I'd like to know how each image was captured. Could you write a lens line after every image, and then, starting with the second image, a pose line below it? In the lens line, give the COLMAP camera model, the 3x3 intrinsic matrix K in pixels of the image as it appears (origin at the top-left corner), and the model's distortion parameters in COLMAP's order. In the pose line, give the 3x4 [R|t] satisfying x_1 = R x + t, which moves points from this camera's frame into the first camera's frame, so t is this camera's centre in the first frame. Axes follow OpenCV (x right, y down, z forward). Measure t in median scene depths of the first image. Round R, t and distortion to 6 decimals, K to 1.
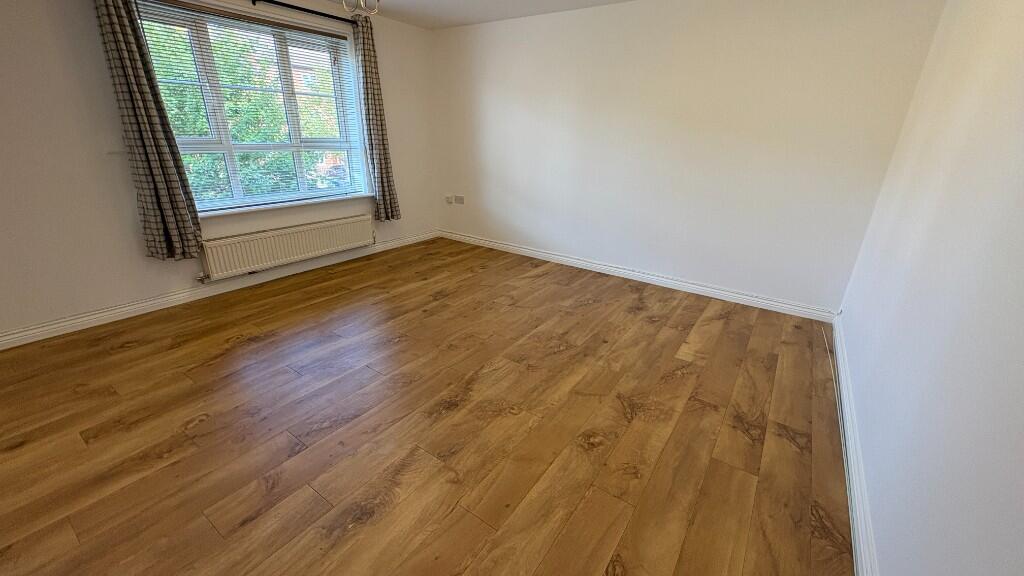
lens RADIAL K [[407.7, 0, 510.2], [0, 407.7, 290.4], [0, 0, 1]] dist [-0.000004, 0.000951]
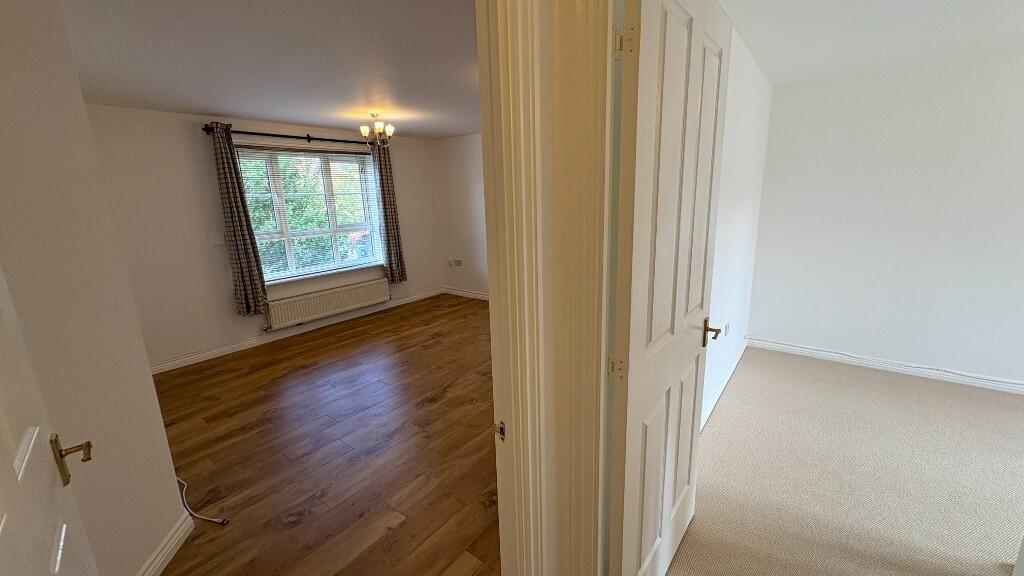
lens RADIAL K [[407.7, 0, 511.6], [0, 407.7, 292.1], [0, 0, 1]] dist [-0.000004, 0.000951]
pose [[0.997469, -0.044631, -0.055347, 0.168975], [0.036797, 0.990128, -0.135252, 0.068240], [0.060837, 0.132873, 0.989264, -0.353888]]
